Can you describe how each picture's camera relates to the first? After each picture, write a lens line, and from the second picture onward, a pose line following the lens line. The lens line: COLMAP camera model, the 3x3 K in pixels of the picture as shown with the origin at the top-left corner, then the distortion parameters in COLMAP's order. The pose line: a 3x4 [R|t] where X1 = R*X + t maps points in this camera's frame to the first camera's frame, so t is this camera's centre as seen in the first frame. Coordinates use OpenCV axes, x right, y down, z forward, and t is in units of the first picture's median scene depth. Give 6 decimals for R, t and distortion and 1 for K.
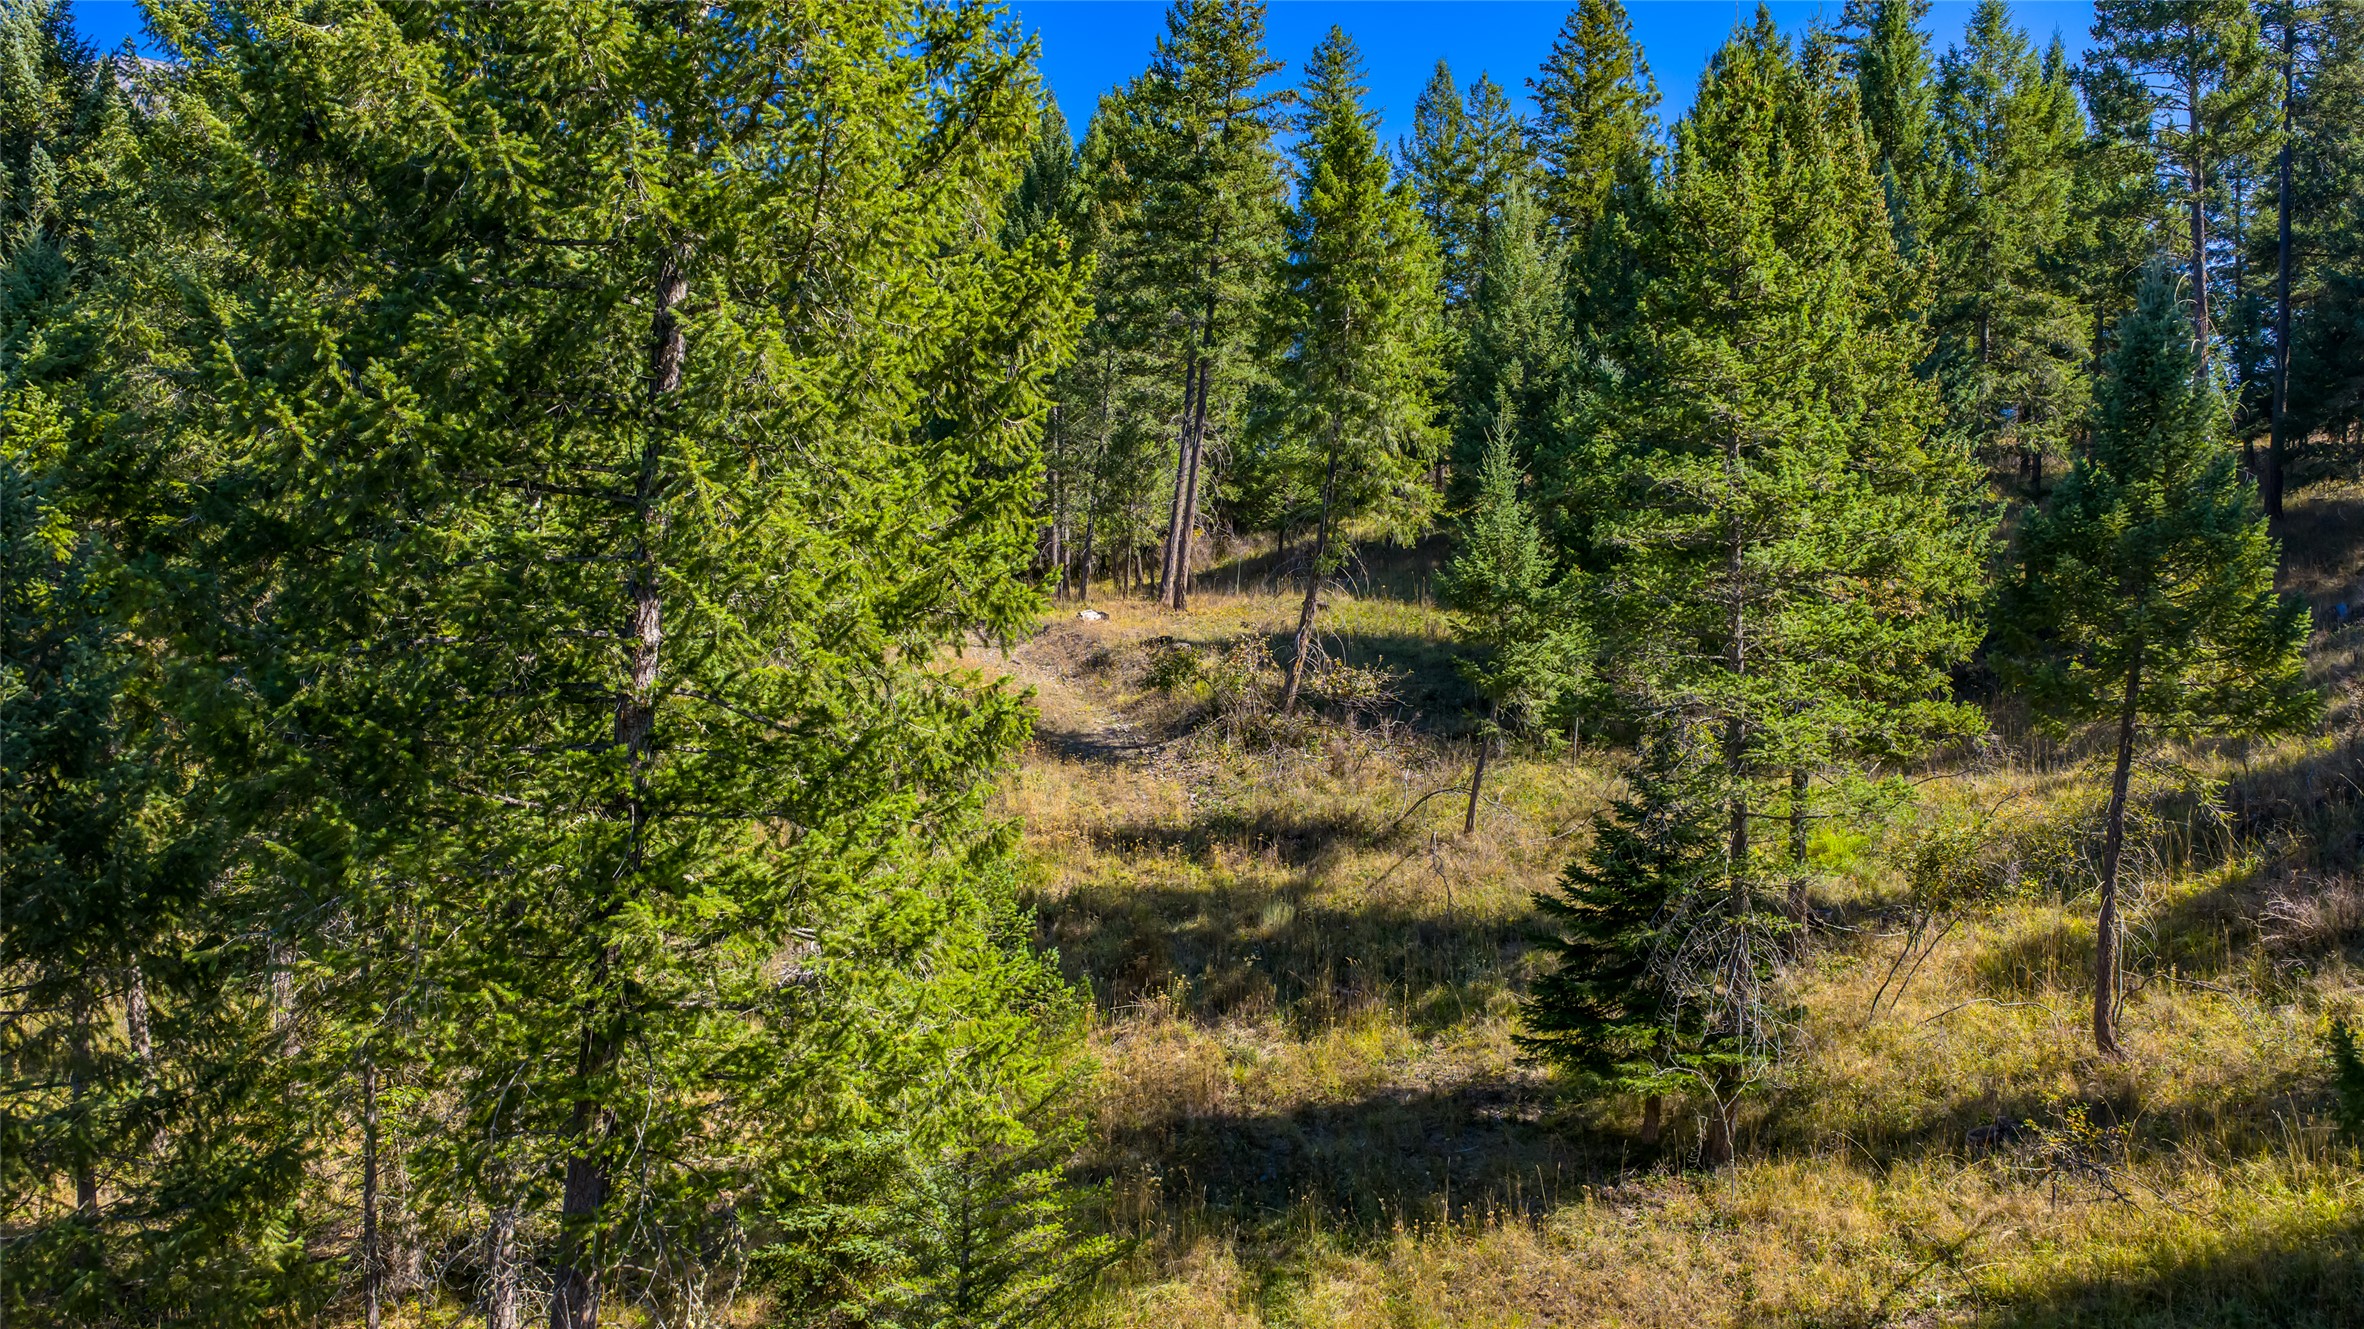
lens RADIAL K [[1957.4, 0, 1184.8], [0, 1957.4, 669.5], [0, 0, 1]] dist [0.025481, -0.052058]
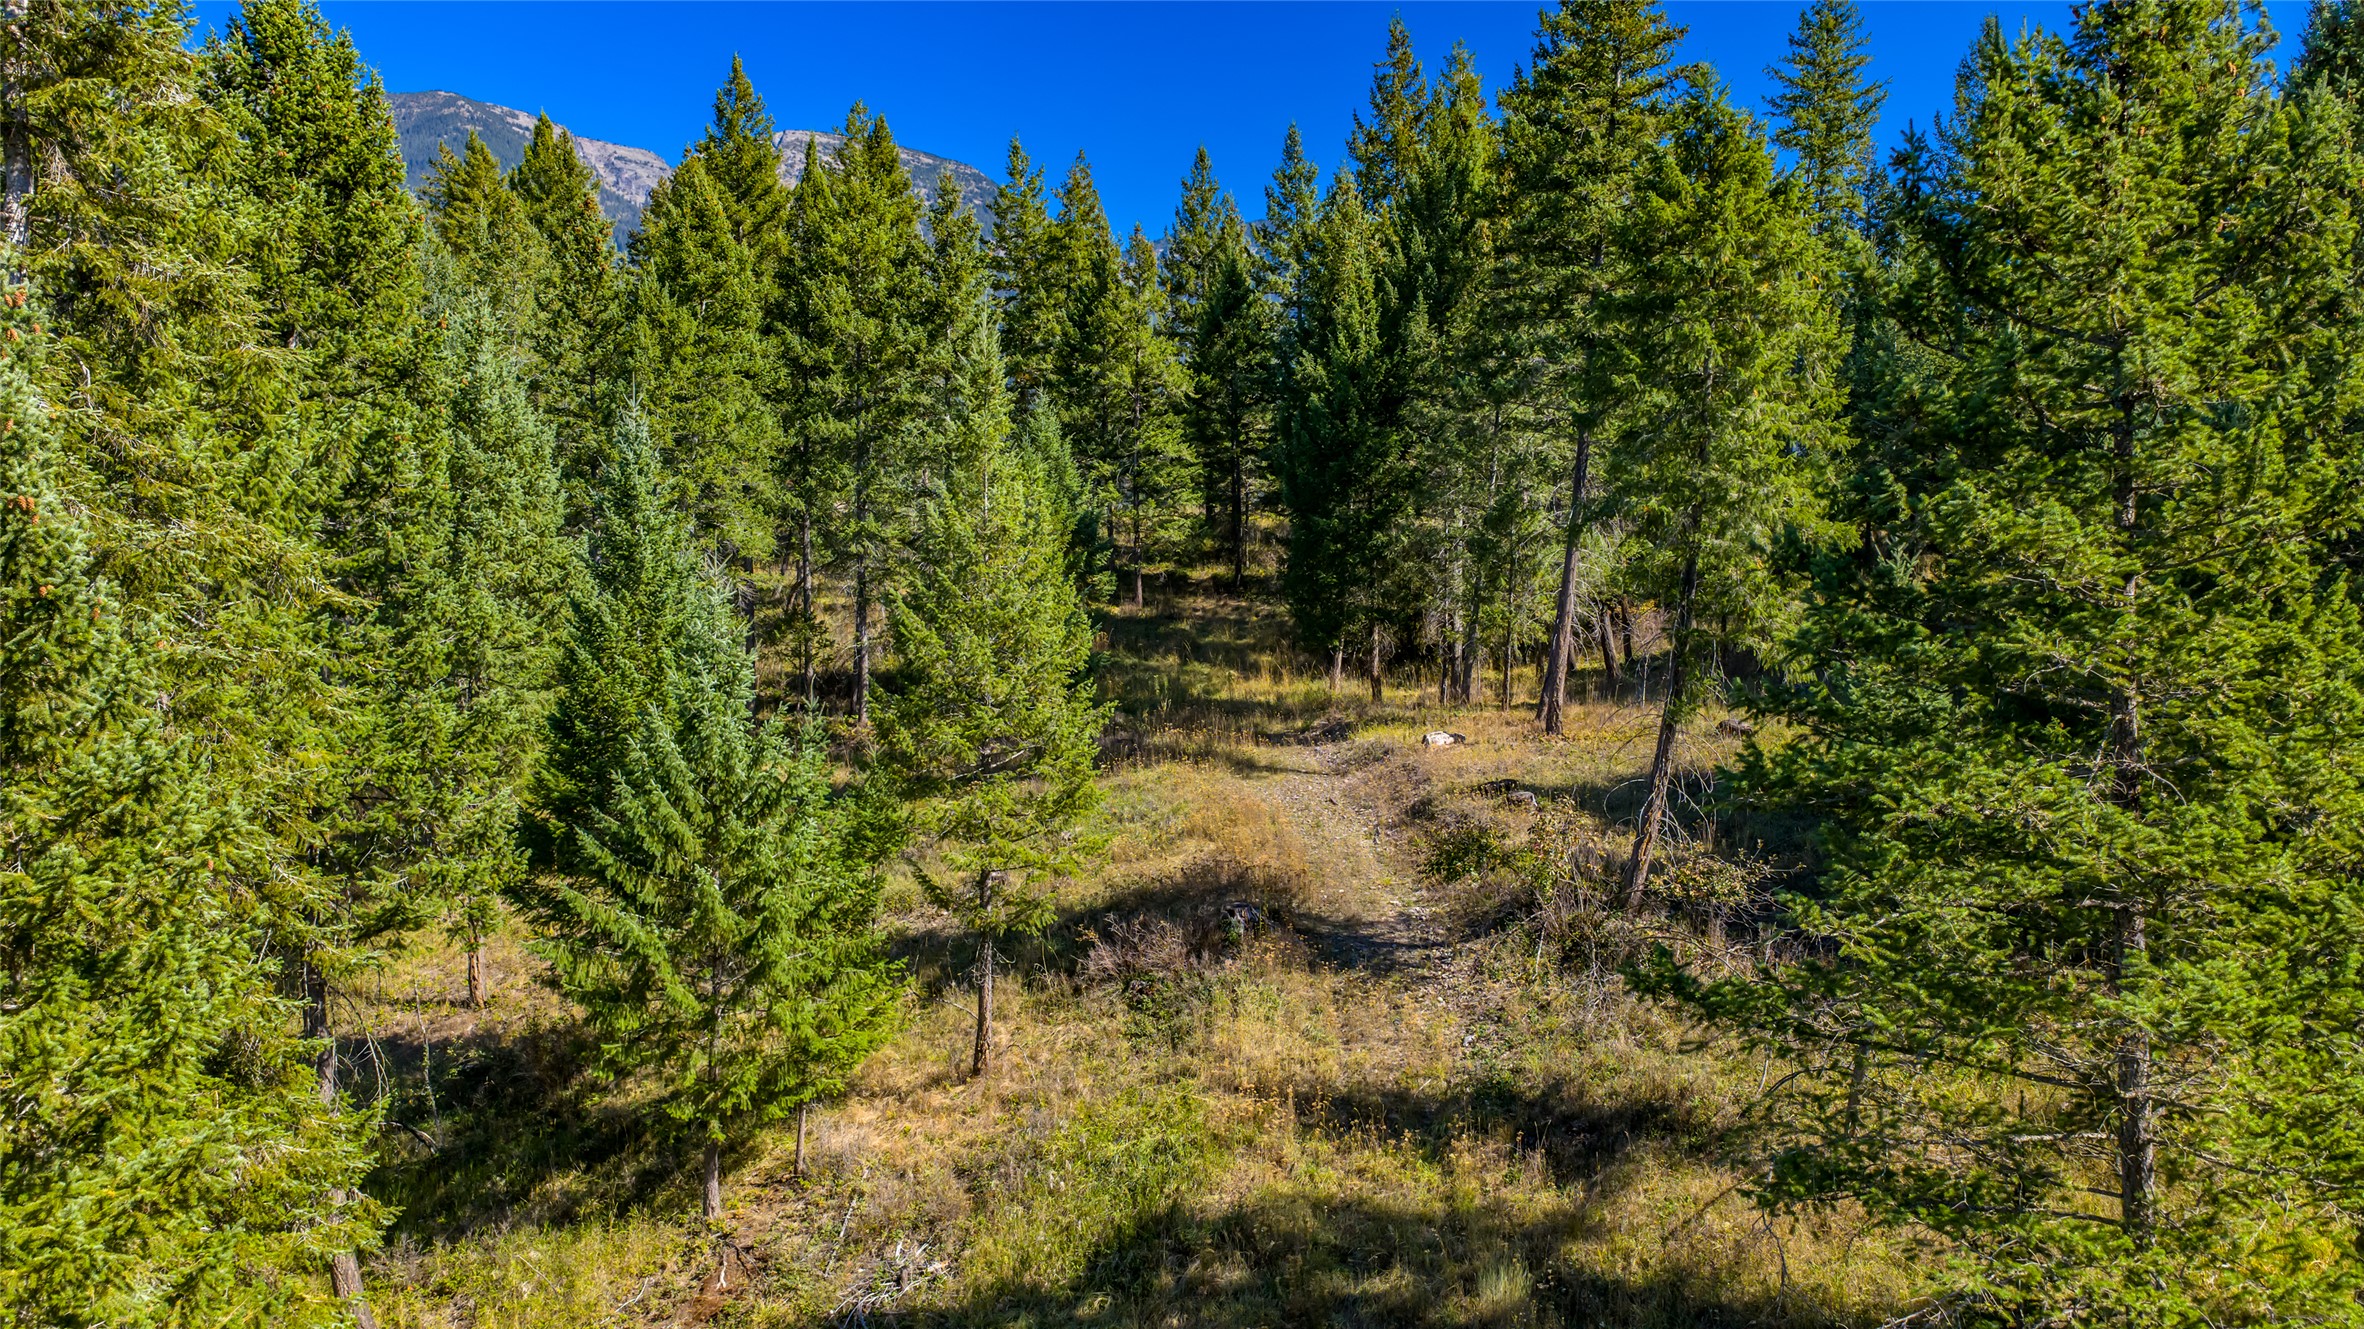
lens RADIAL K [[1957.4, 0, 1184.8], [0, 1957.4, 669.5], [0, 0, 1]] dist [0.025481, -0.052058]
pose [[0.956798, 0.005464, -0.290703, 0.110803], [-0.007767, 0.999947, -0.006768, -0.064880], [0.290650, 0.008733, 0.956790, 0.262860]]
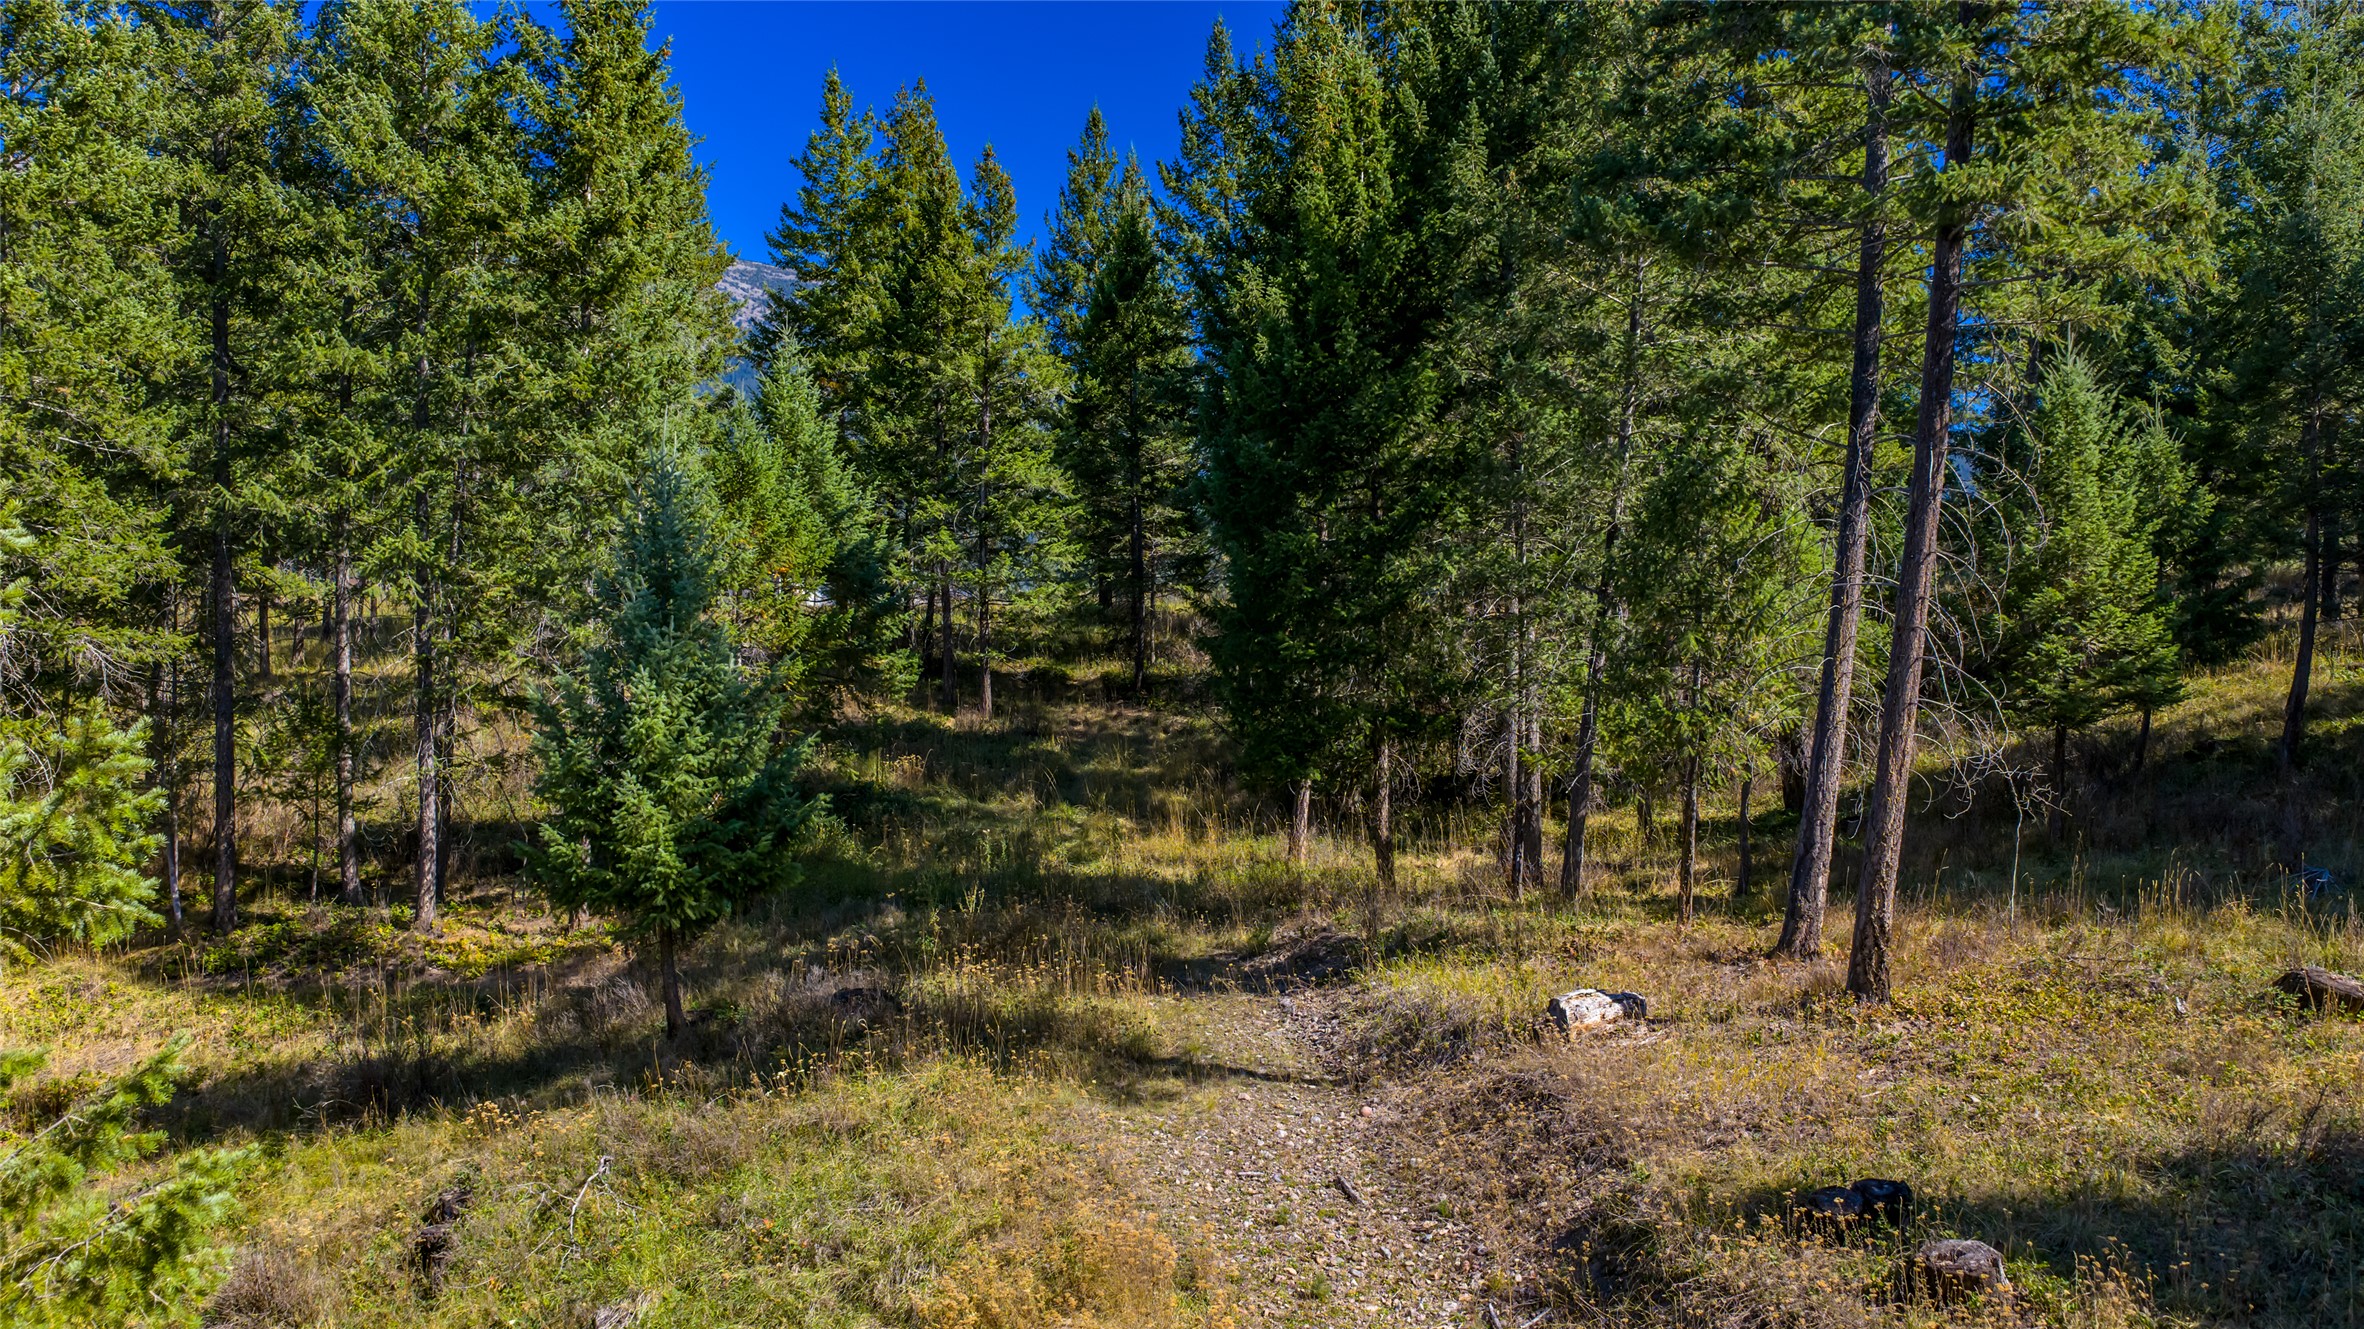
lens RADIAL K [[1957.4, 0, 1184.8], [0, 1957.4, 669.5], [0, 0, 1]] dist [0.025481, -0.052058]
pose [[0.968419, -0.009573, -0.249144, -0.040687], [-0.008703, 0.997356, -0.072150, -0.078830], [0.249176, 0.072040, 0.965775, 0.853469]]
